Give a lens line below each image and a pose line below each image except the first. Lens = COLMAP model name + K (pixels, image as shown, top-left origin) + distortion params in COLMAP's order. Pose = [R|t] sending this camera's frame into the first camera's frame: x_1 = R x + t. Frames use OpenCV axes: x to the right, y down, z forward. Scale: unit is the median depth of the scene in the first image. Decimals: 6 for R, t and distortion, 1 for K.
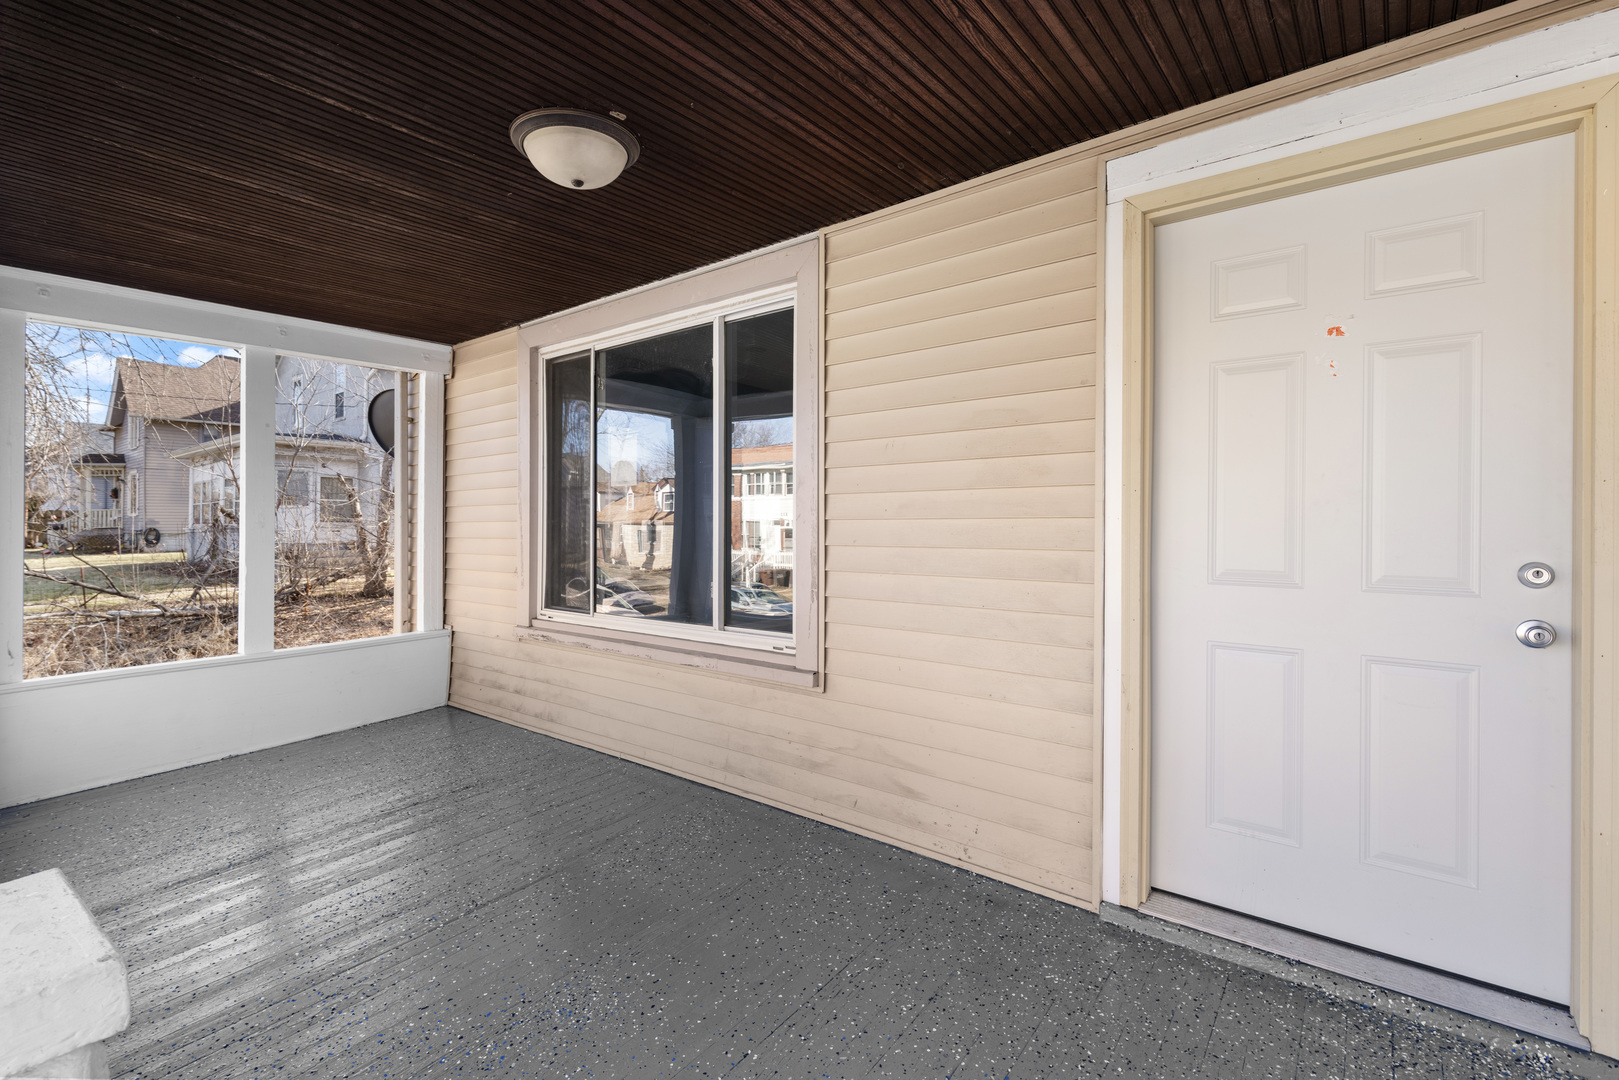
lens RADIAL K [[732.4, 0, 800.3], [0, 732.4, 533.2], [0, 0, 1]] dist [-0.000402, 0.000043]
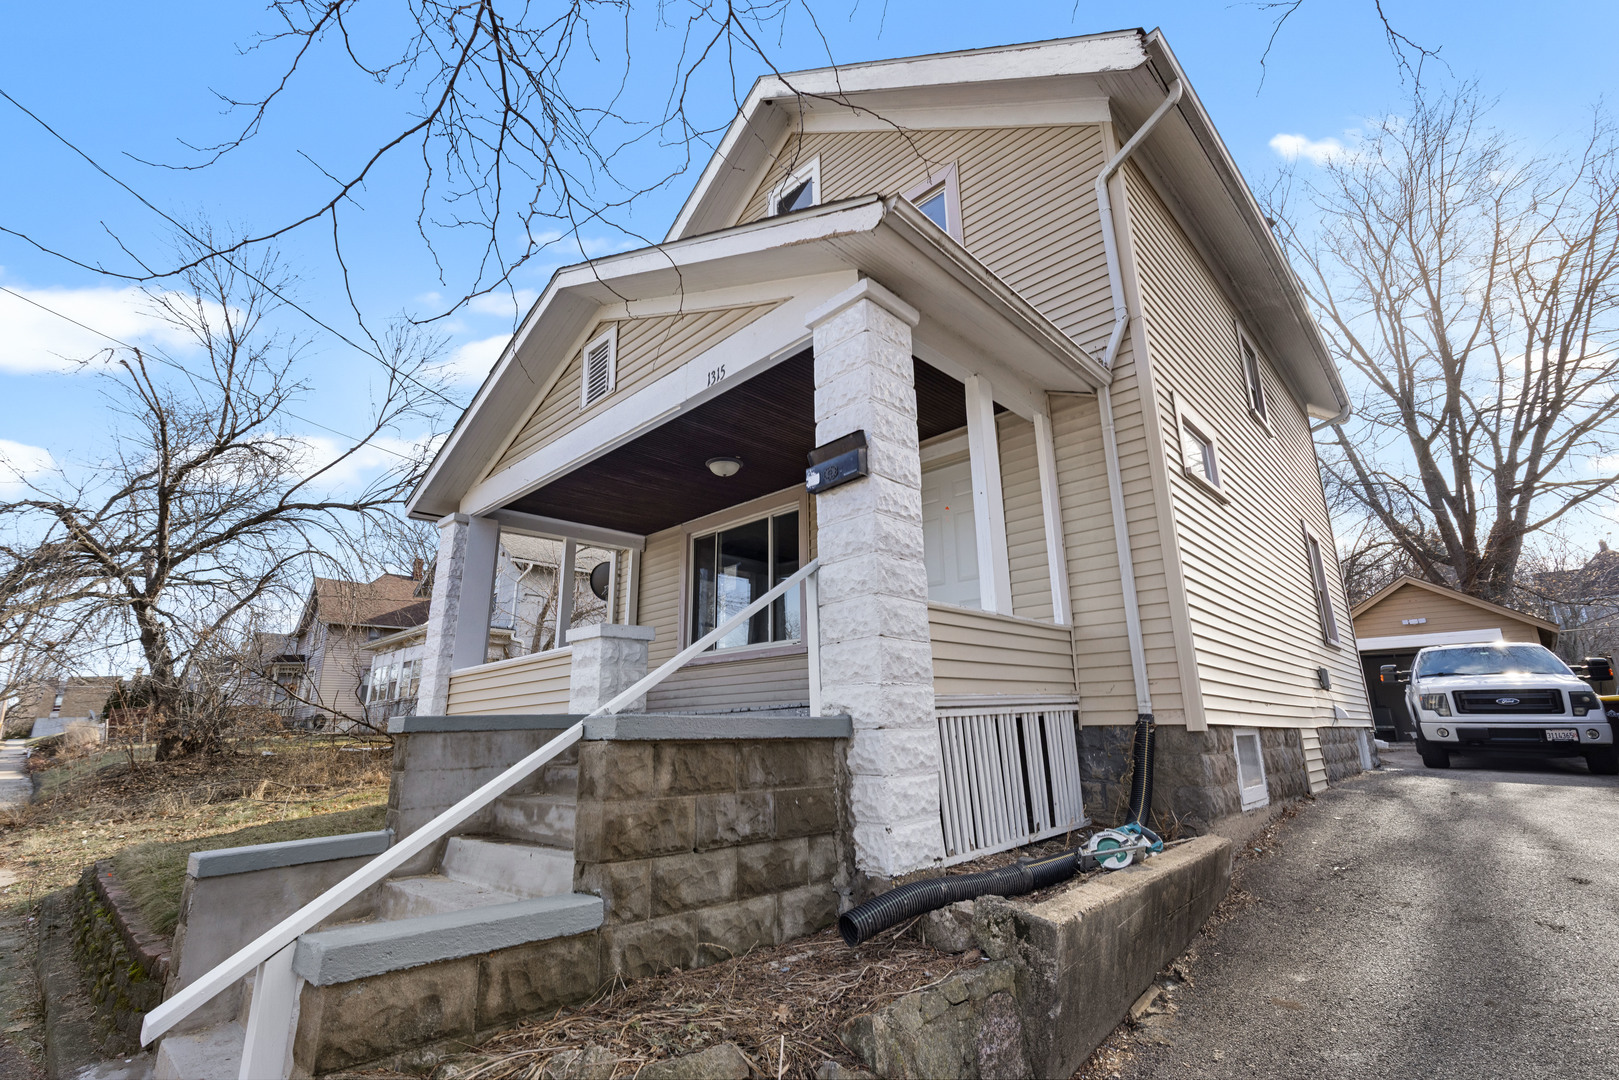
lens RADIAL K [[732.4, 0, 810.1], [0, 732.4, 541.2], [0, 0, 1]] dist [-0.000402, 0.000043]
pose [[0.996401, -0.040193, -0.074629, 0.163802], [0.018640, 0.962778, -0.269651, 0.370827], [0.082689, 0.267290, 0.960062, -1.082886]]
